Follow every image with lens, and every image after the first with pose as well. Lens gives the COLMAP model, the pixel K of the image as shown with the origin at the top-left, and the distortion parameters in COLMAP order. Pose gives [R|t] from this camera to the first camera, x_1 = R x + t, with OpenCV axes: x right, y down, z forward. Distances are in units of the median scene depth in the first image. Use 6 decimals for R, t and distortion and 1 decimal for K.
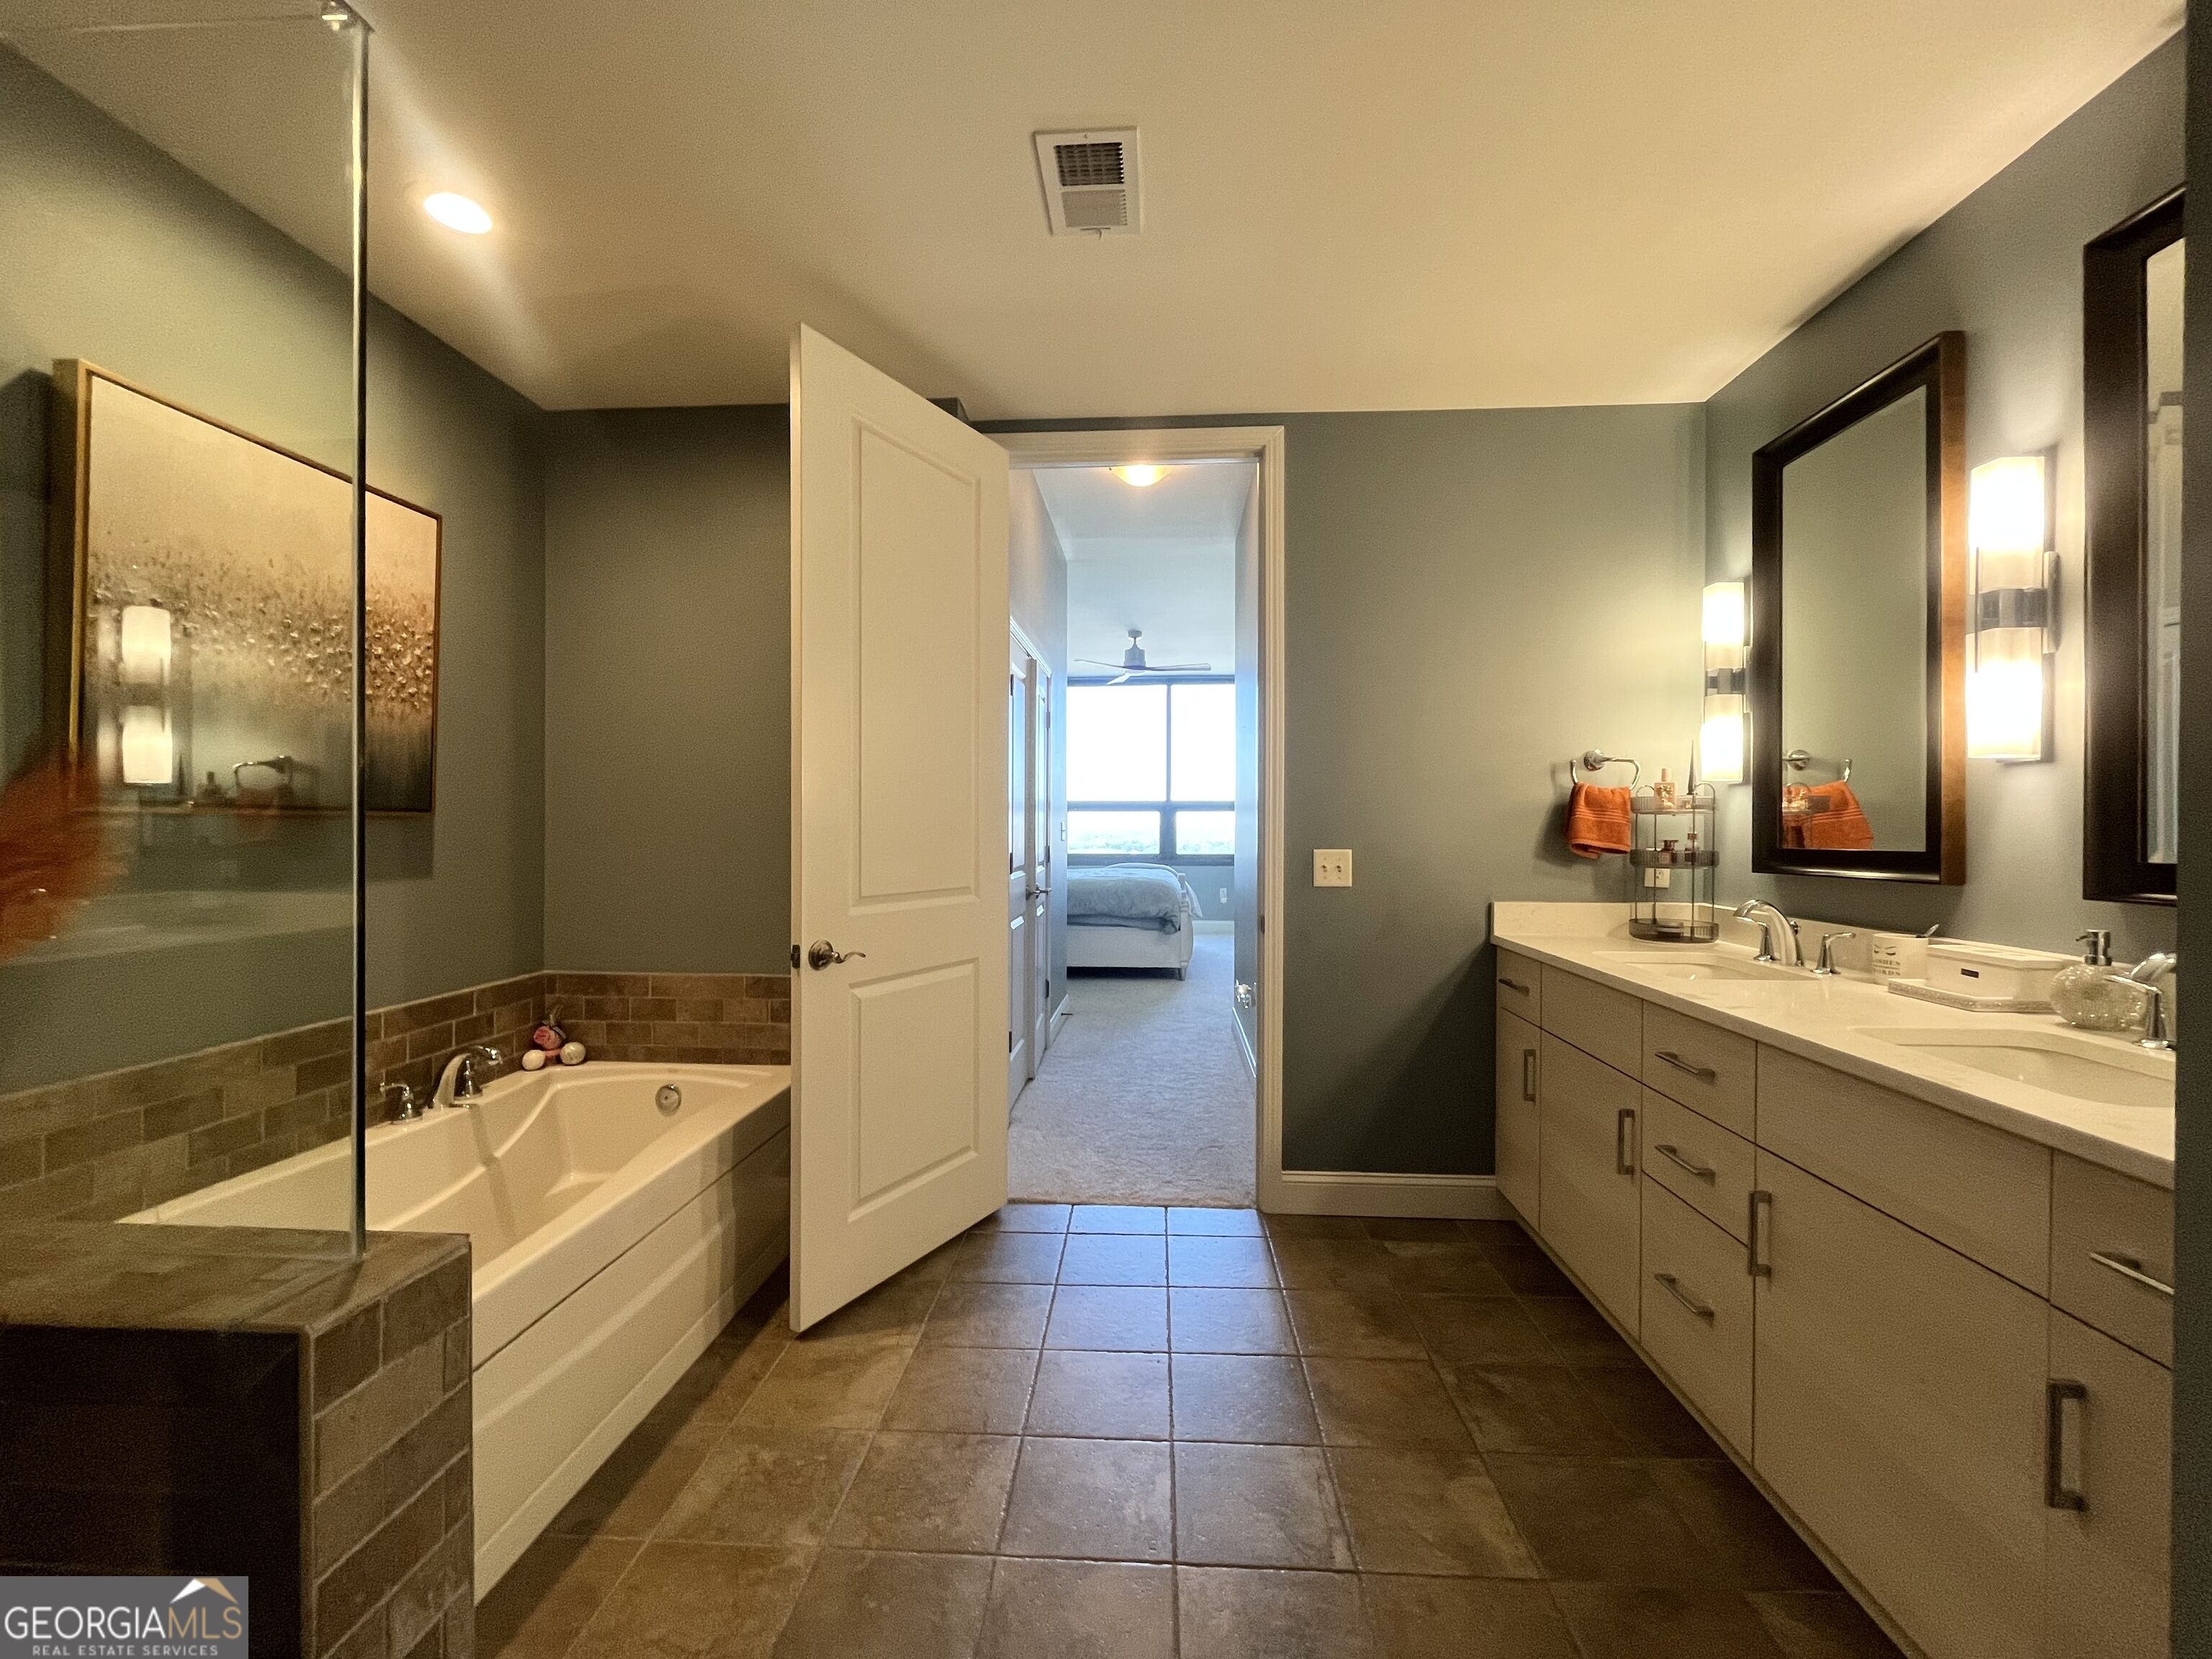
lens RADIAL K [[899.1, 0, 1108.7], [0, 899.1, 829.7], [0, 0, 1]] dist [-0.002448, -0.000083]
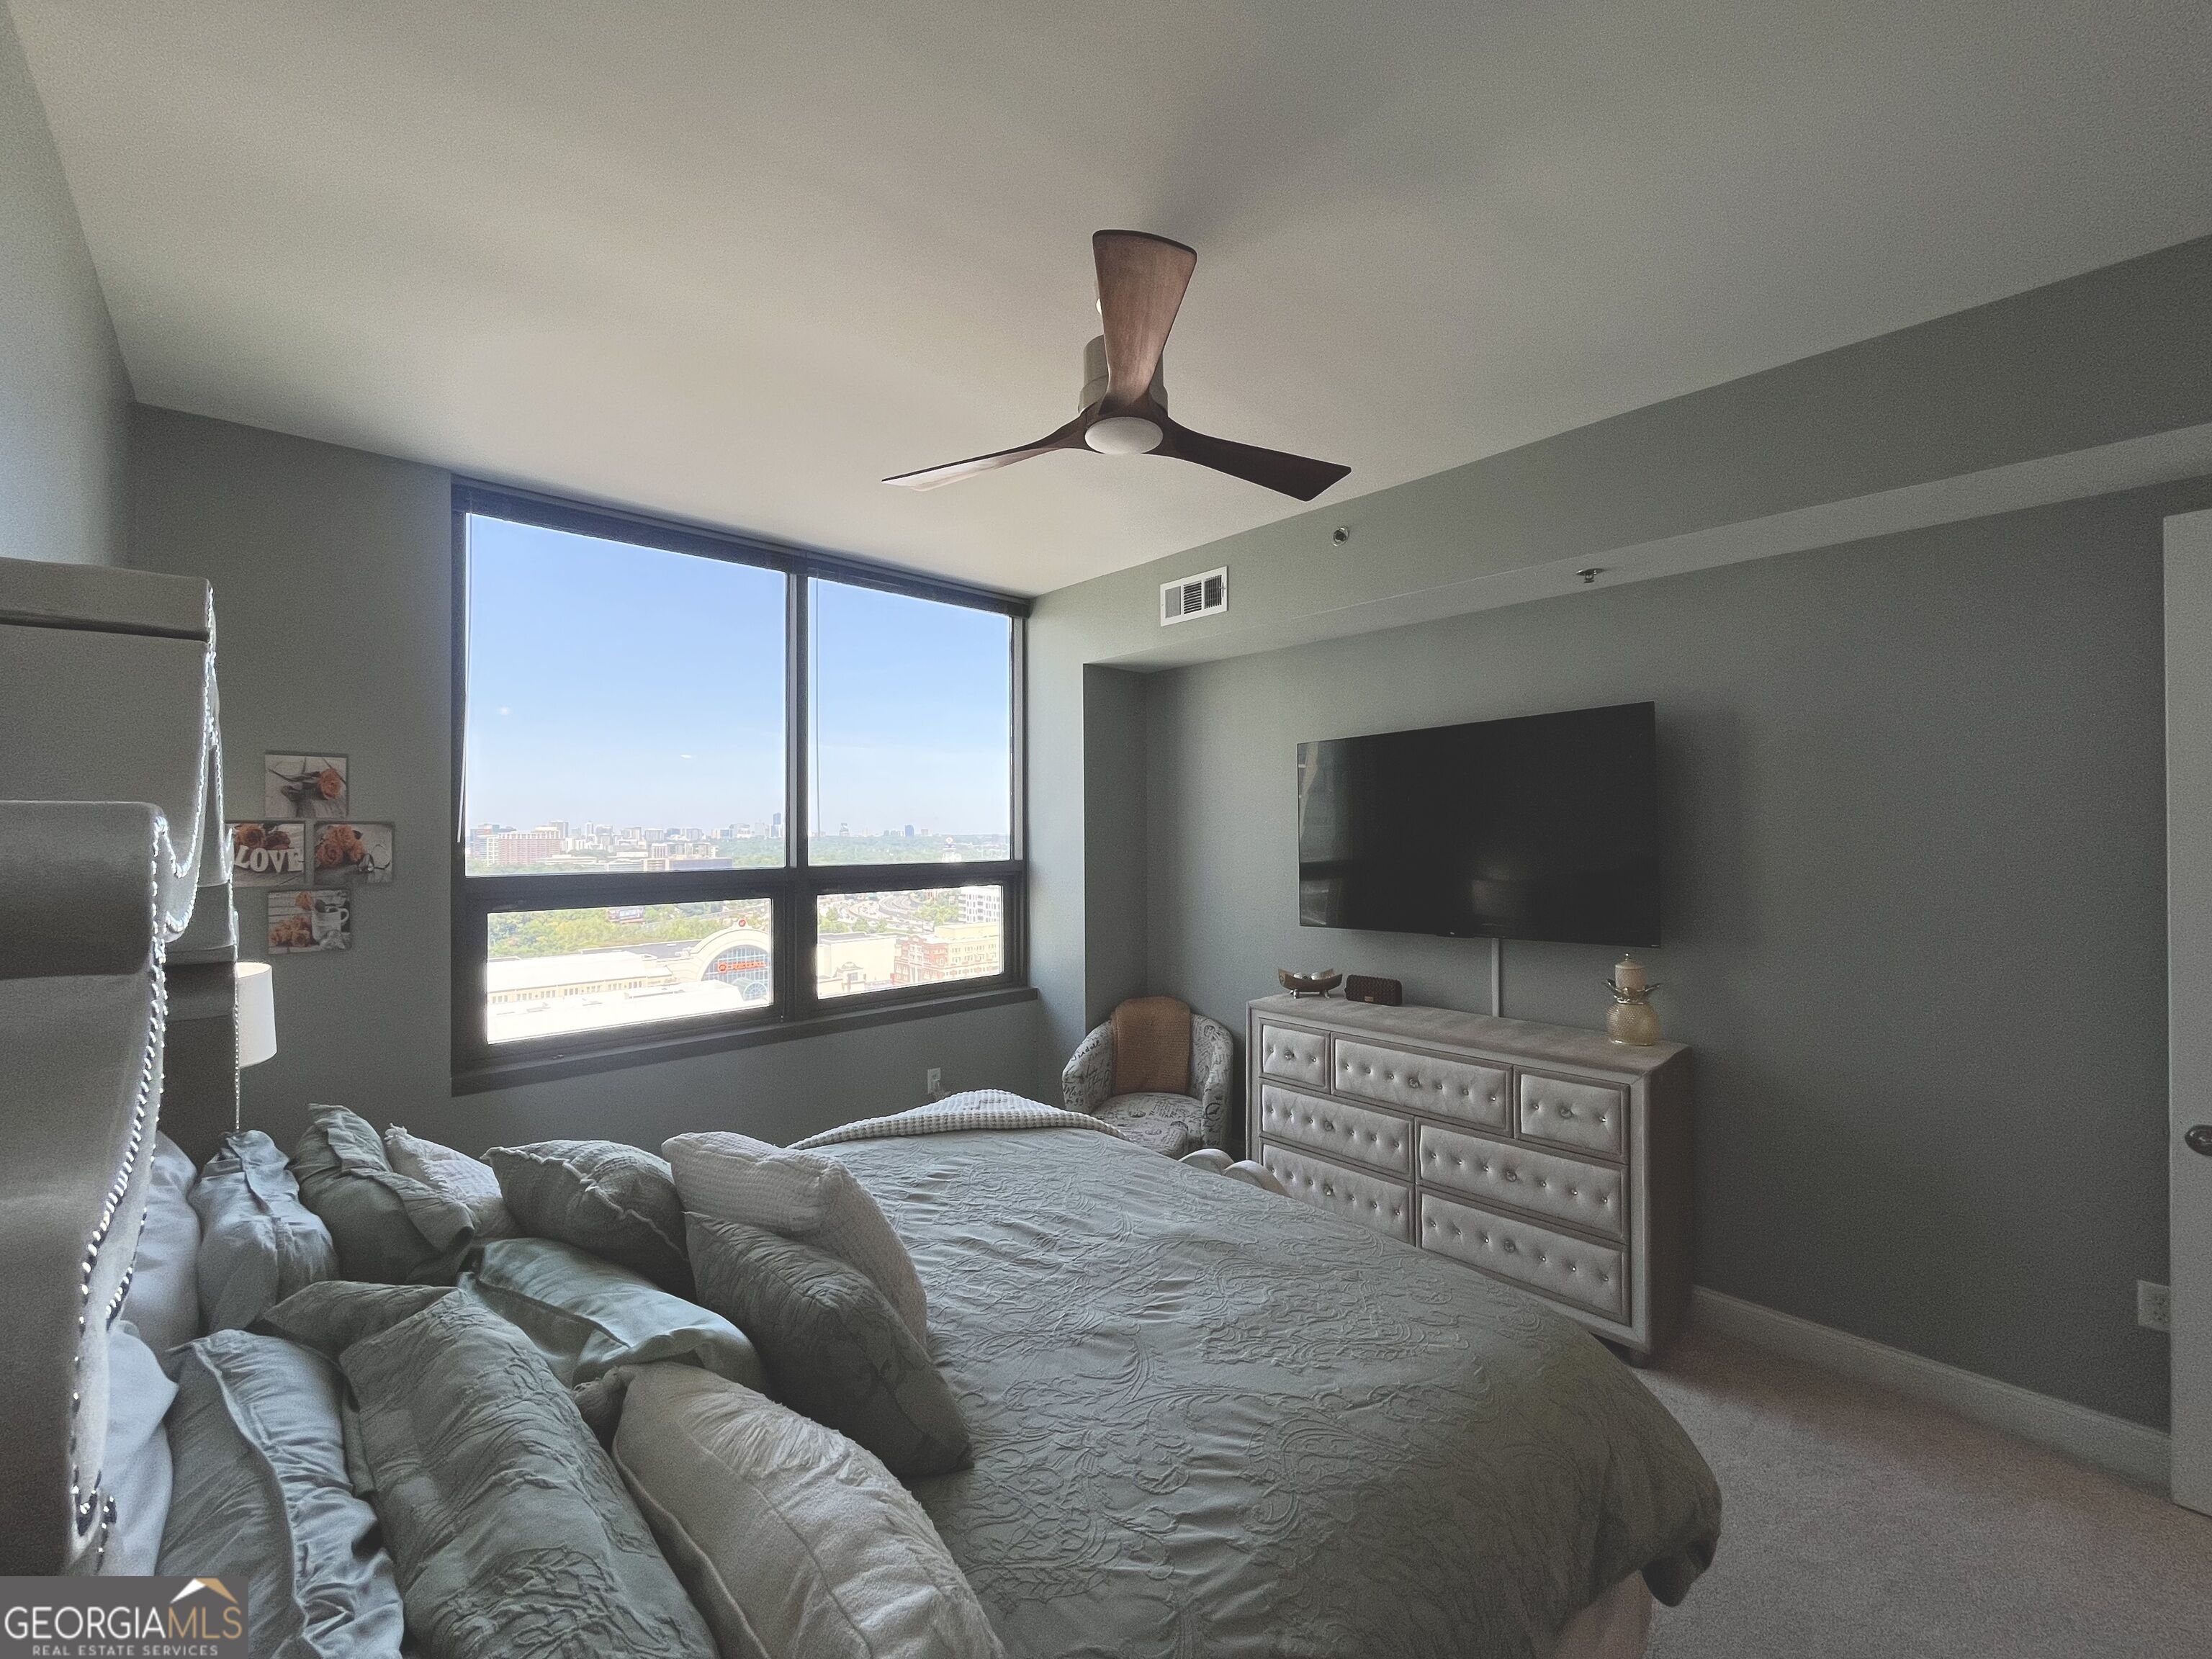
lens RADIAL K [[892.8, 0, 1108.3], [0, 892.8, 833.1], [0, 0, 1]] dist [-0.002539, -0.000868]
pose [[0.694390, -0.003862, 0.719589, -0.478188], [0.009838, 0.999943, -0.004126, -0.176925], [-0.719532, 0.009944, 0.694388, 2.525647]]
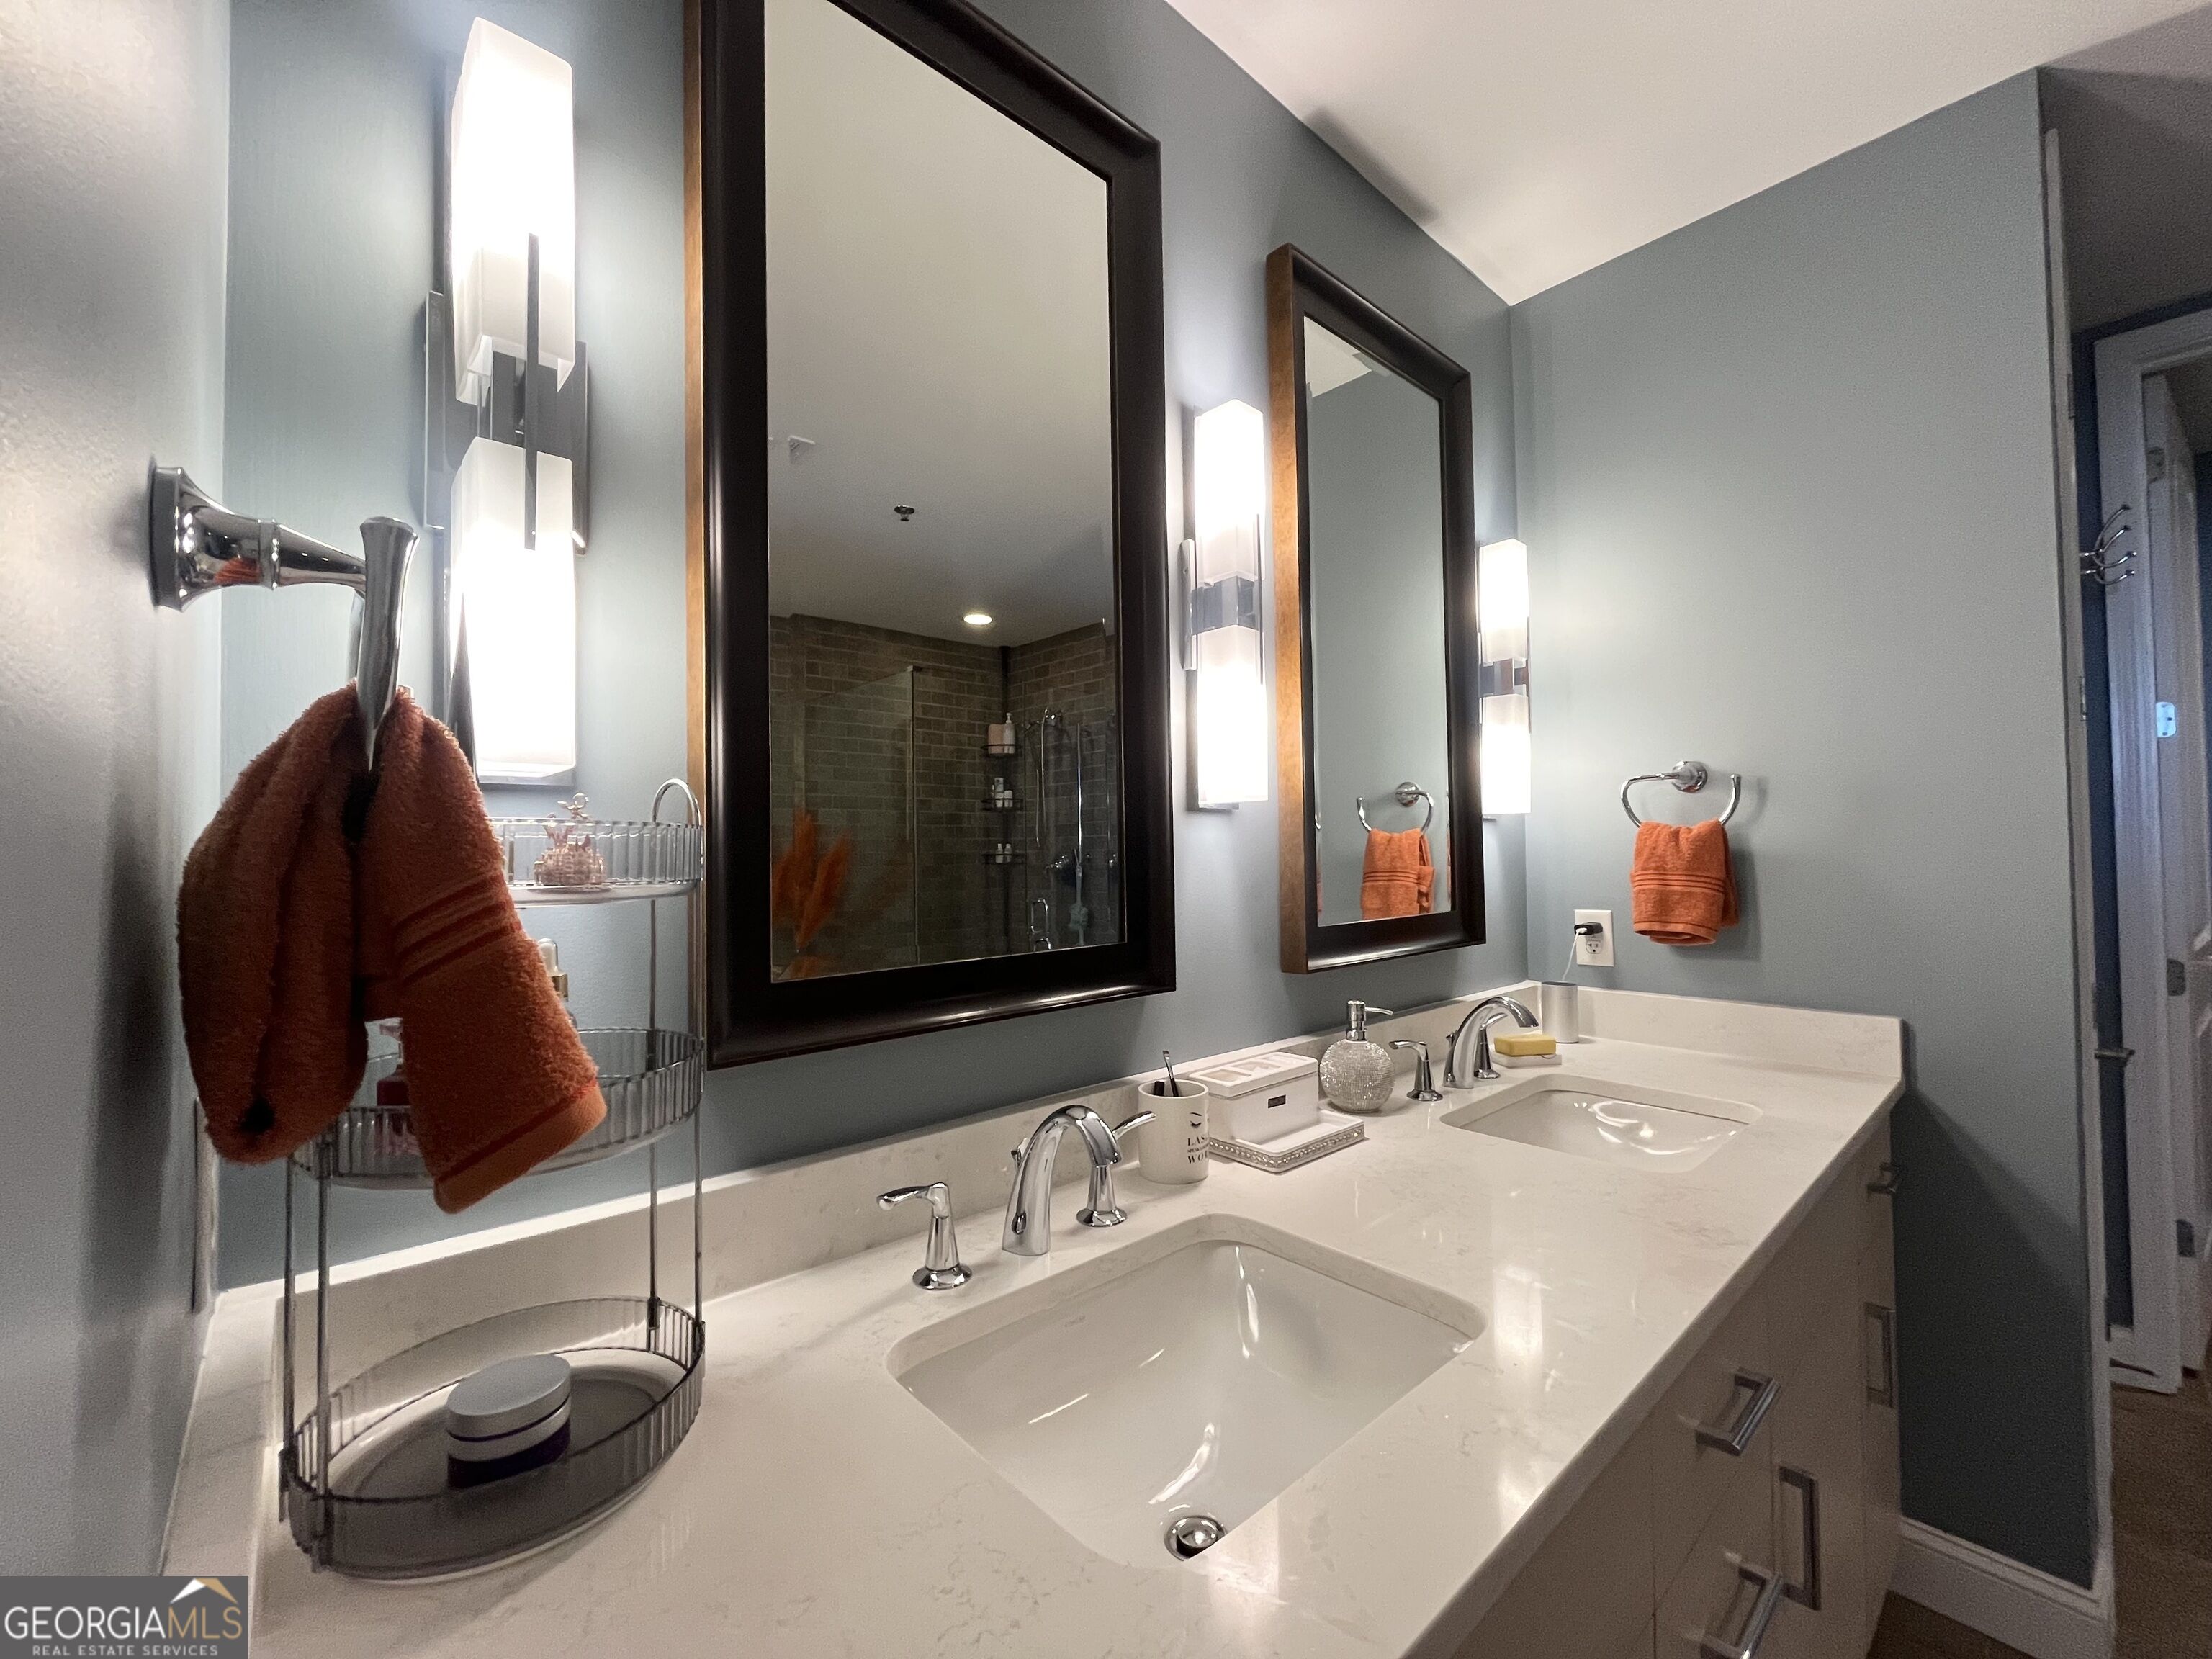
lens RADIAL K [[899.1, 0, 1108.7], [0, 899.1, 829.7], [0, 0, 1]] dist [-0.002448, -0.000083]
pose [[-0.714348, 0.024691, 0.699355, 0.384388], [0.012413, 0.999667, -0.022615, -0.030667], [-0.699681, -0.007474, -0.714416, 1.133652]]
